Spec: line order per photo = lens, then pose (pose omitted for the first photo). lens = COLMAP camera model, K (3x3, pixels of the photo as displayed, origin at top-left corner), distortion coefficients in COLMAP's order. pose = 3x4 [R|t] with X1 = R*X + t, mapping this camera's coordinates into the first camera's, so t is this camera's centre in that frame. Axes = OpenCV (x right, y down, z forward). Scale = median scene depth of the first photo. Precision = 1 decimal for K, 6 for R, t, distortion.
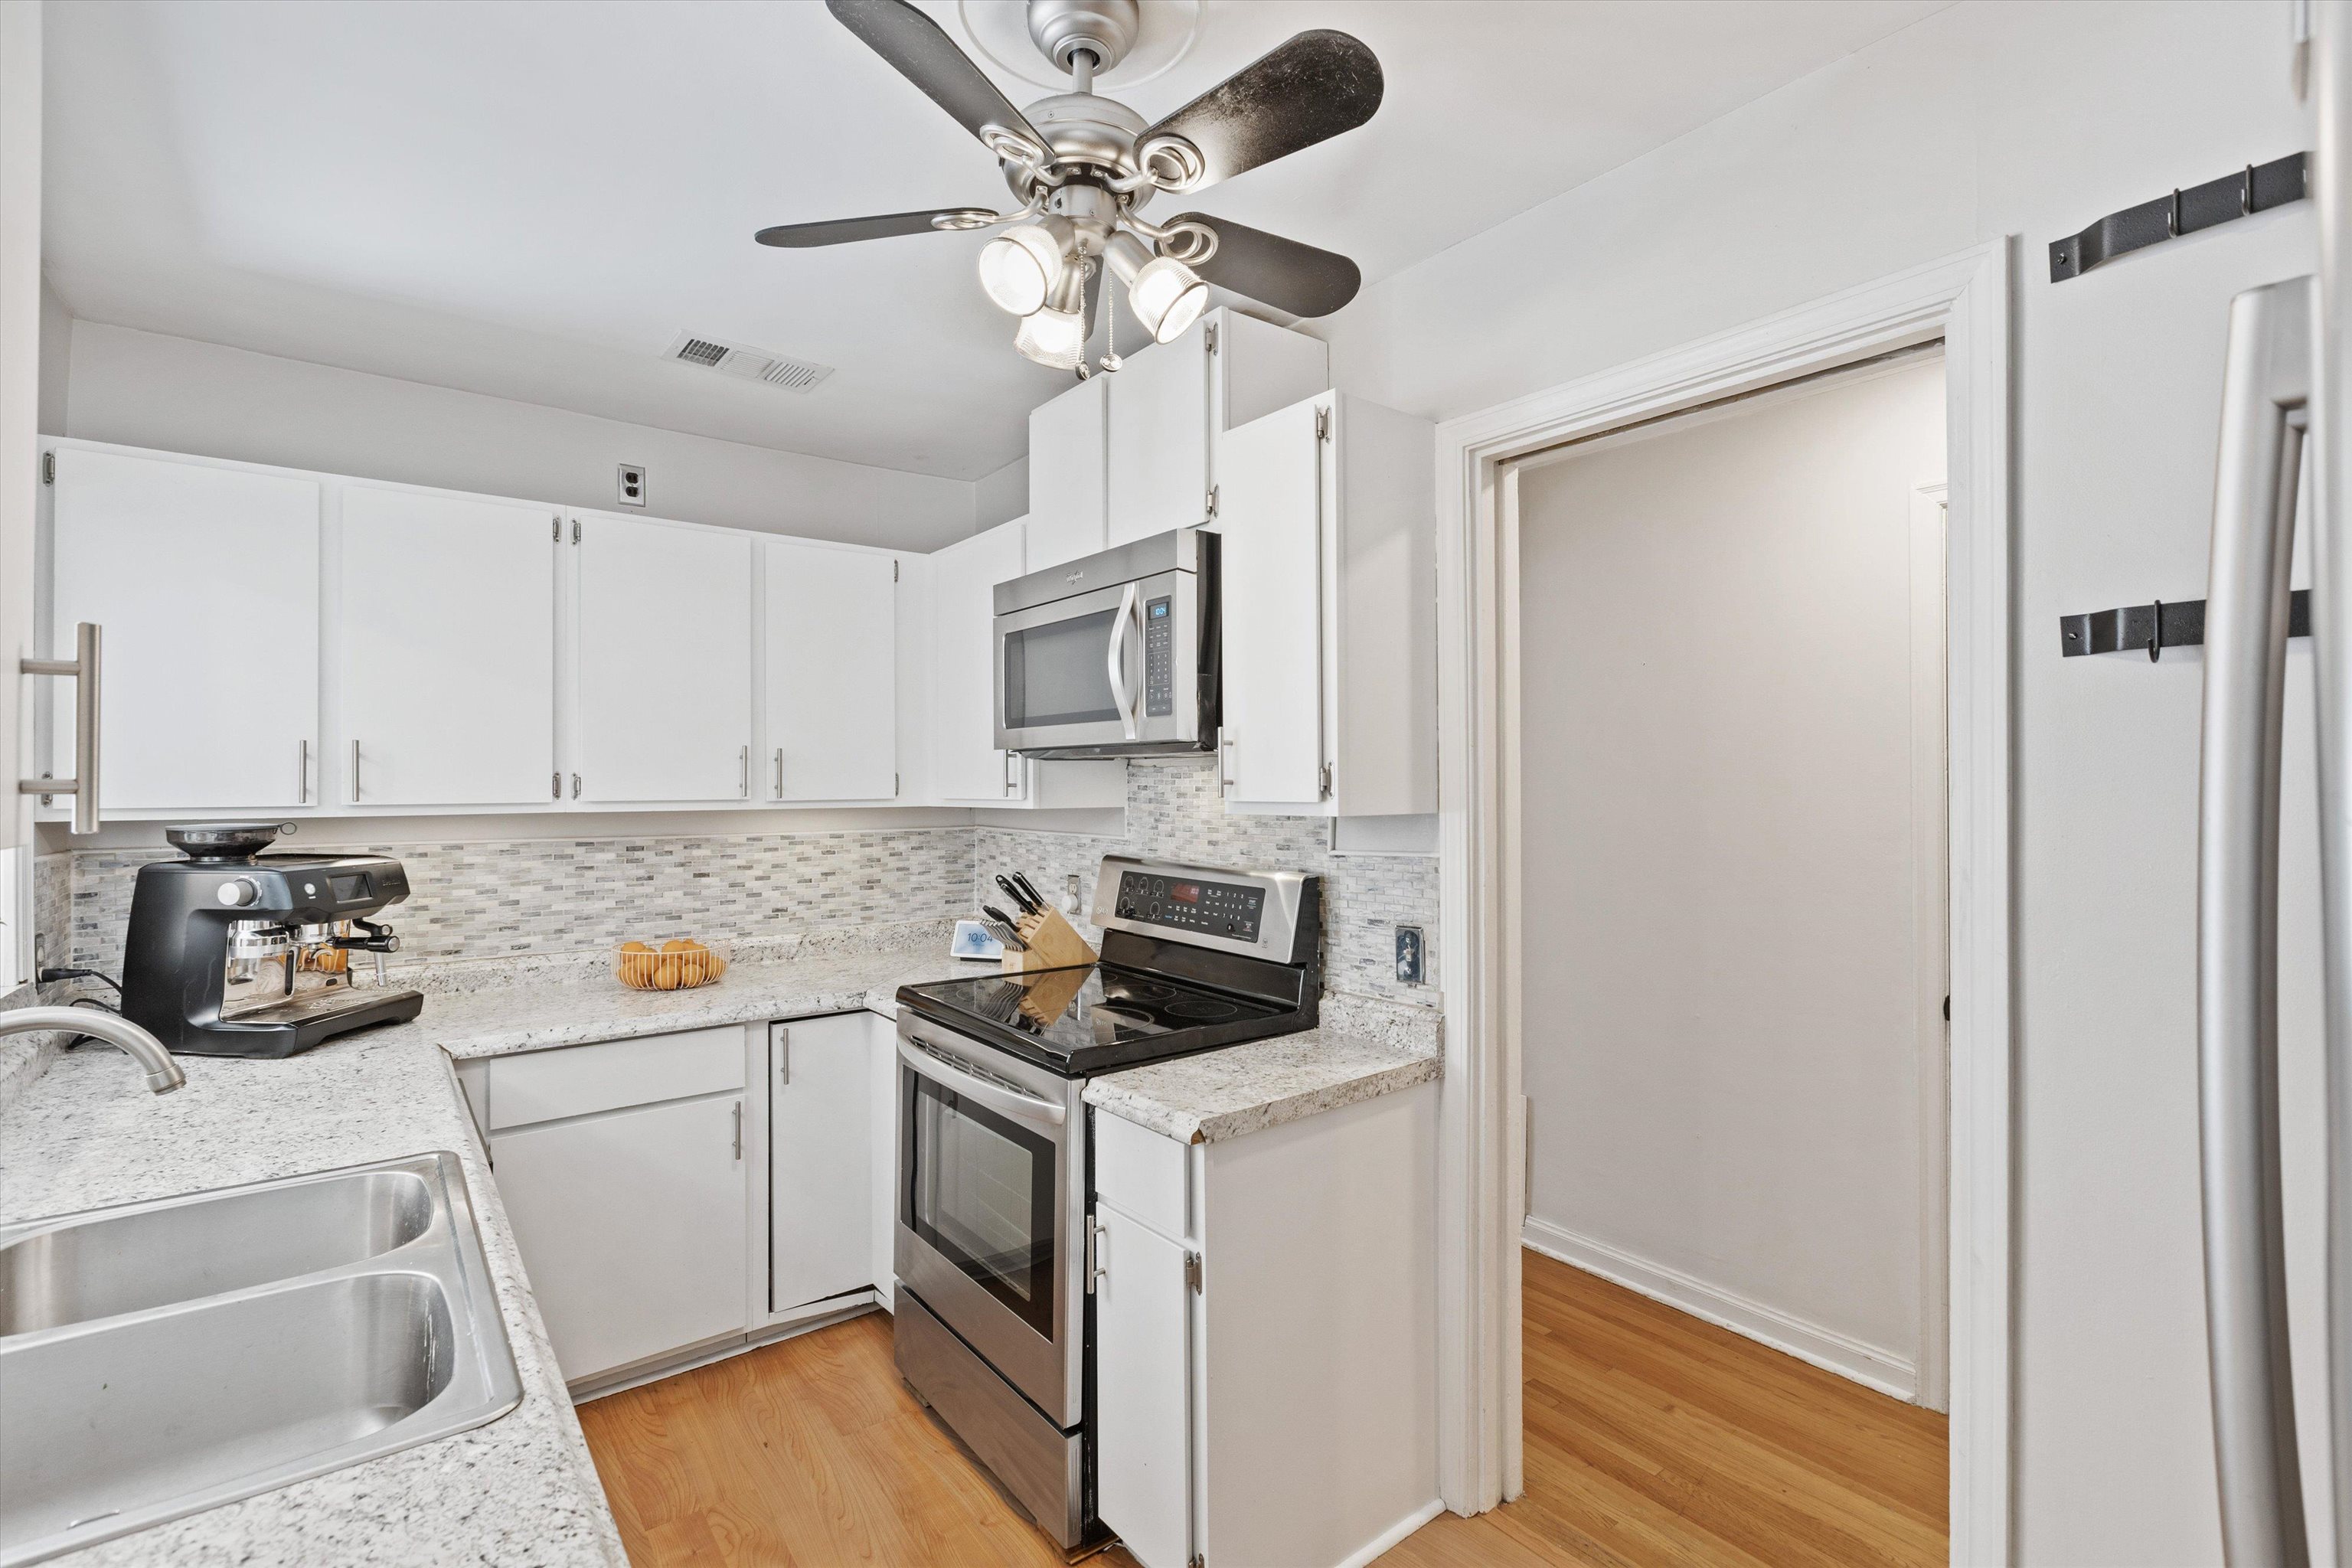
lens RADIAL K [[1067.5, 0, 1151.6], [0, 1067.5, 780.4], [0, 0, 1]] dist [0.006182, -0.000257]
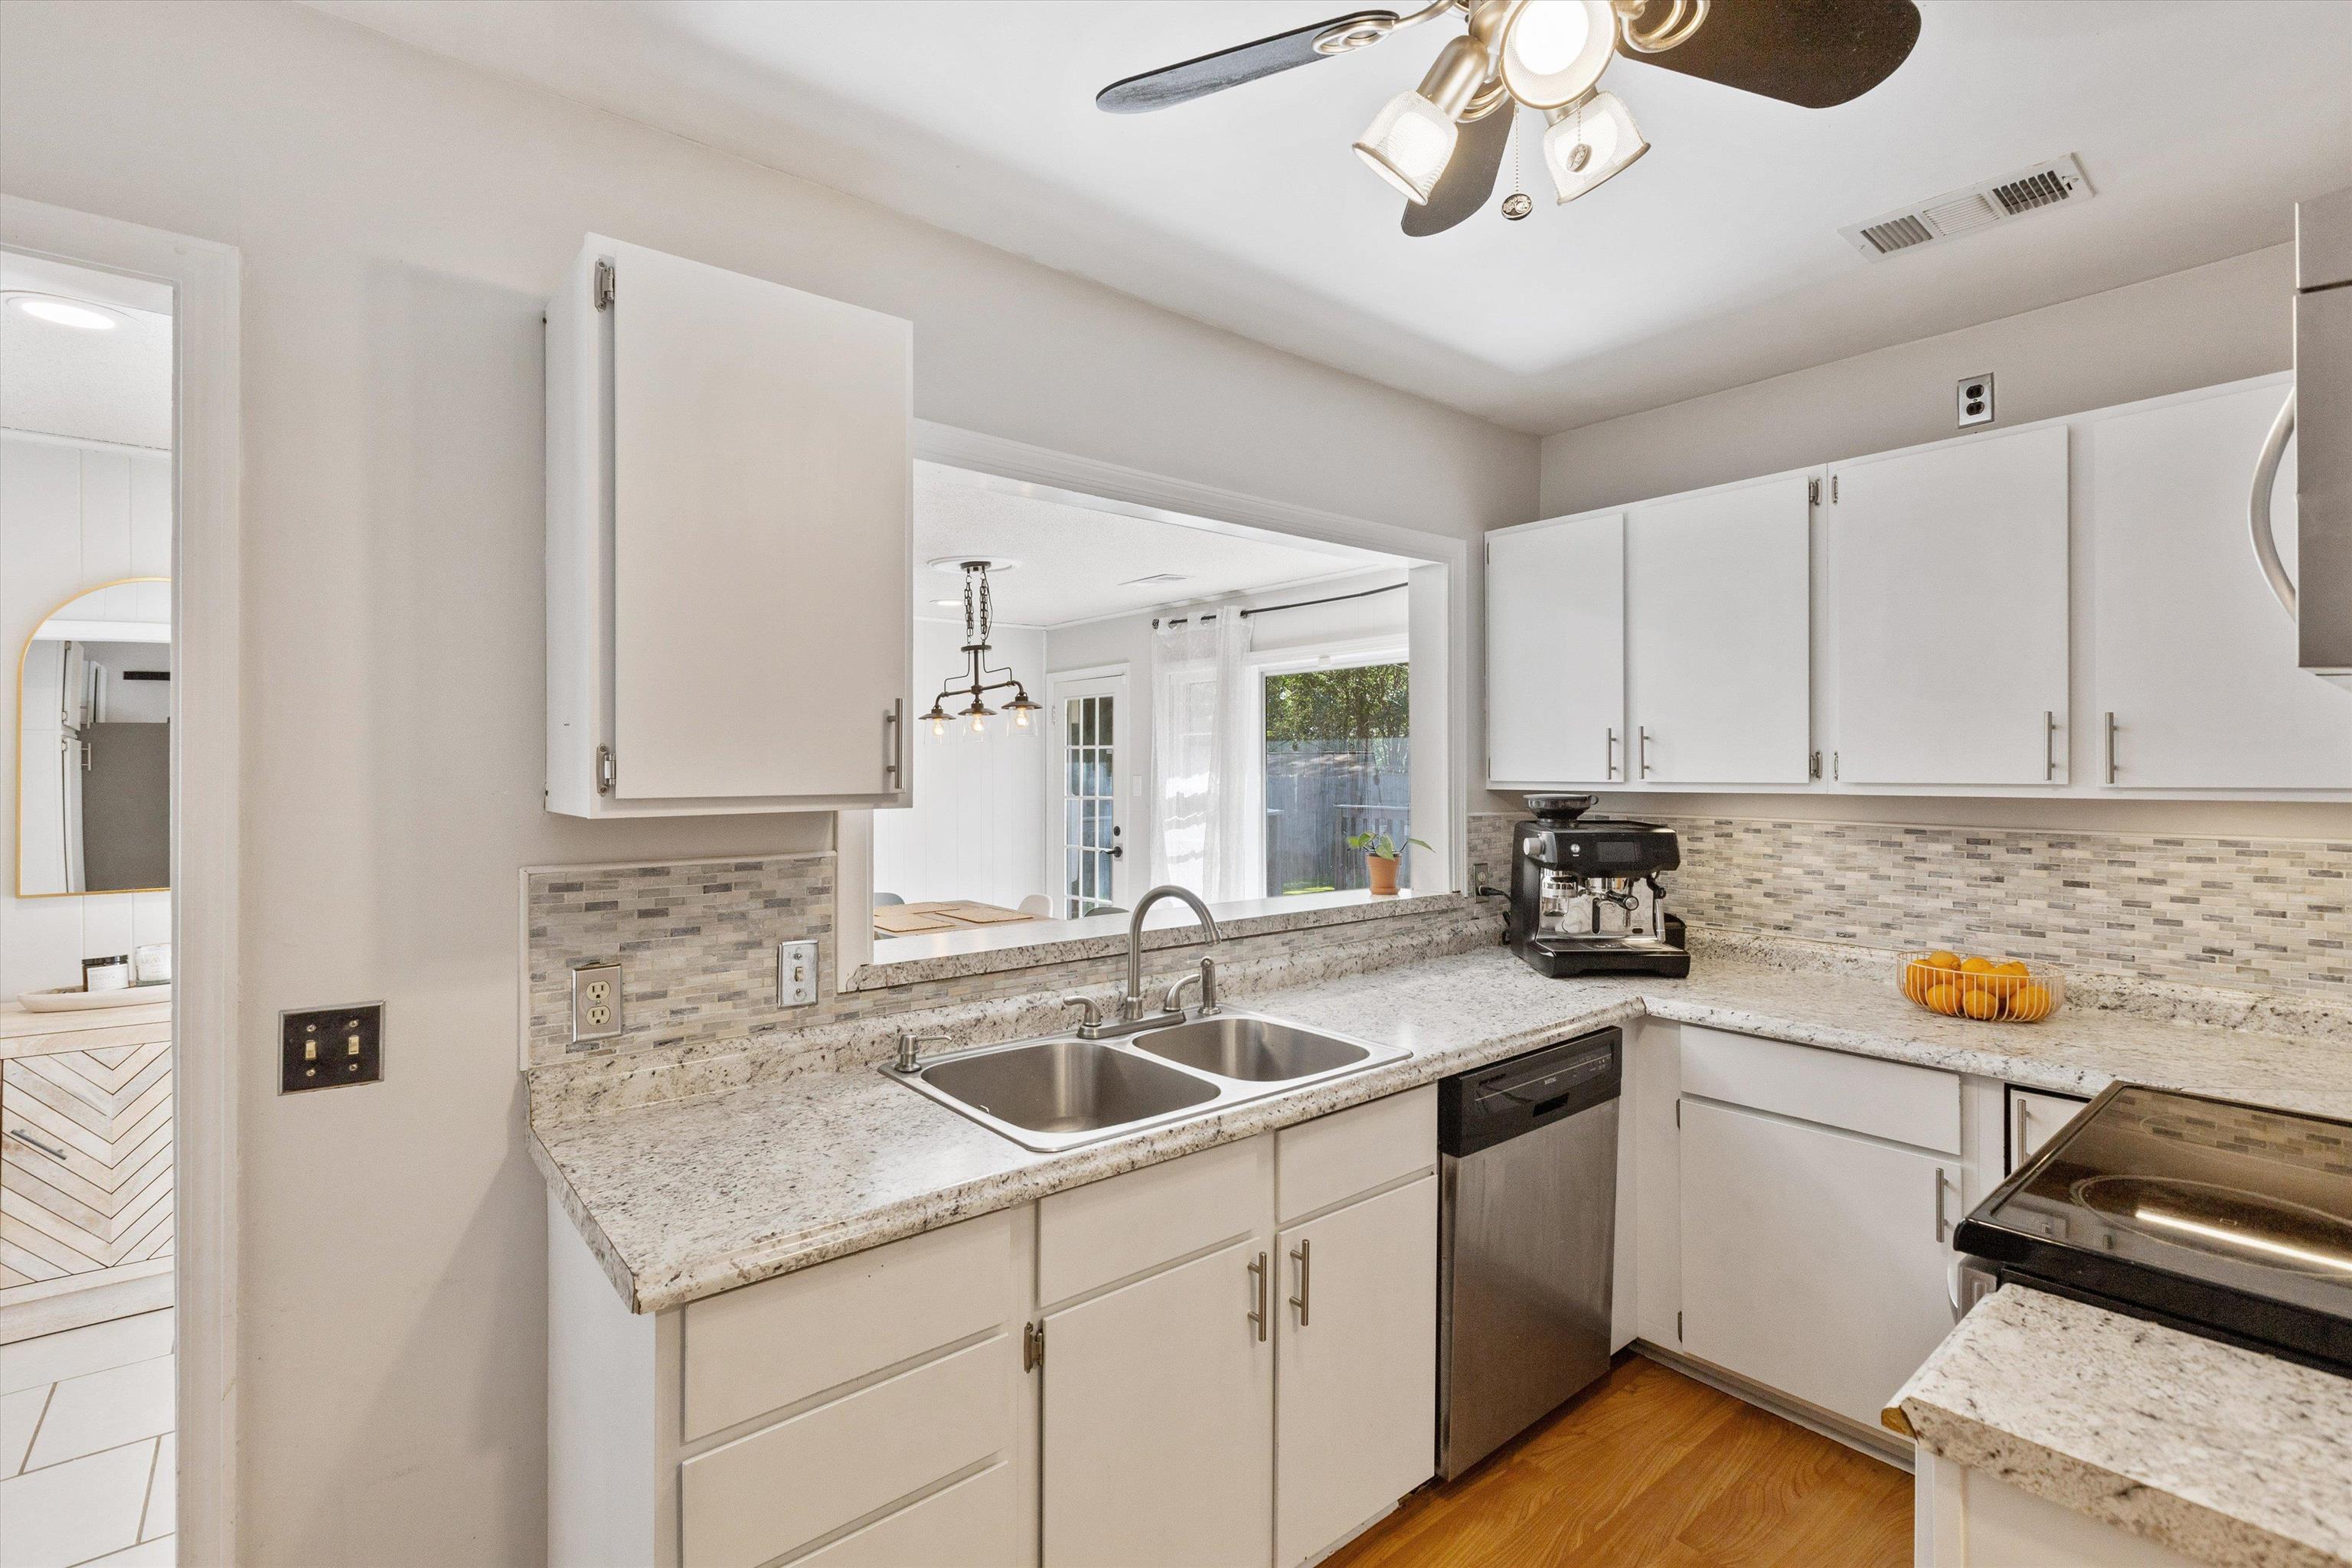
lens RADIAL K [[1067.5, 0, 1173.5], [0, 1067.5, 777.8], [0, 0, 1]] dist [0.006182, -0.000257]
pose [[0.057995, 0.012551, -0.998238, 0.325327], [0.005802, 0.999900, 0.012909, 0.000260], [0.998300, -0.006541, 0.057917, 0.353265]]
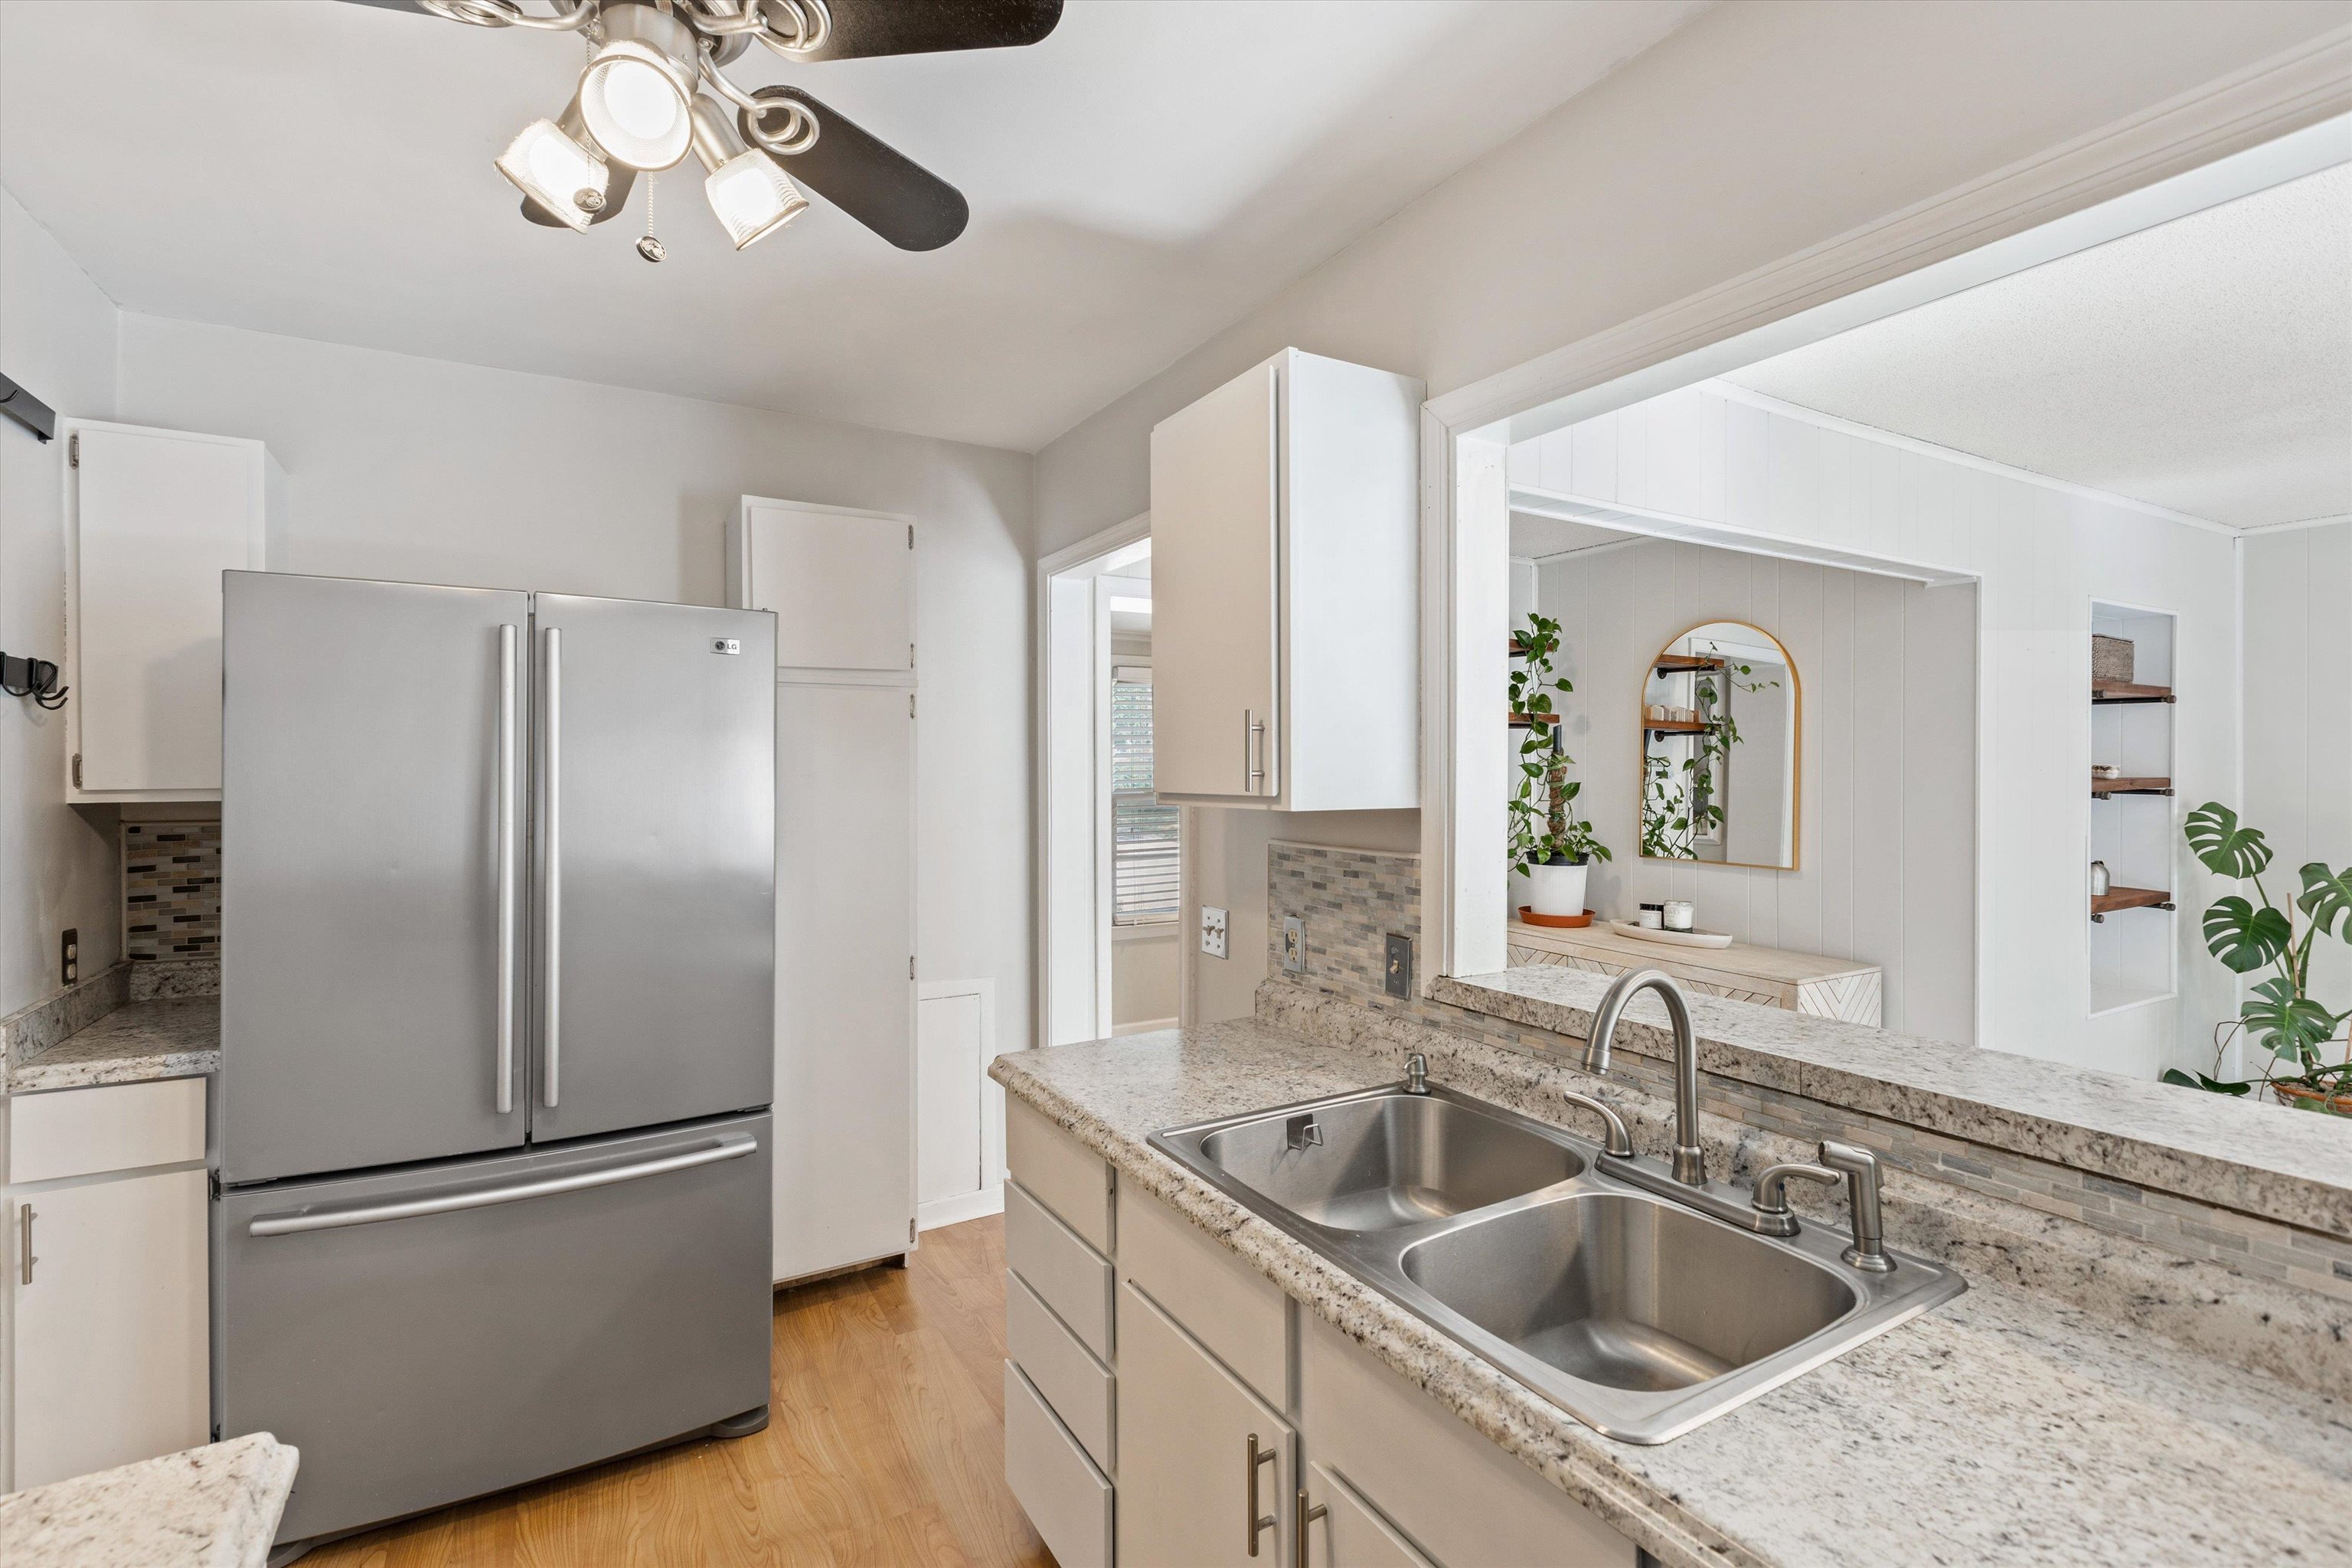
lens RADIAL K [[1067.5, 0, 1167.4], [0, 1067.5, 773.9], [0, 0, 1]] dist [0.006182, -0.000257]
pose [[-0.994358, 0.005249, 0.105947, -0.259573], [0.005337, 0.999986, 0.000546, 0.001698], [-0.105943, 0.001109, -0.994372, 0.859866]]
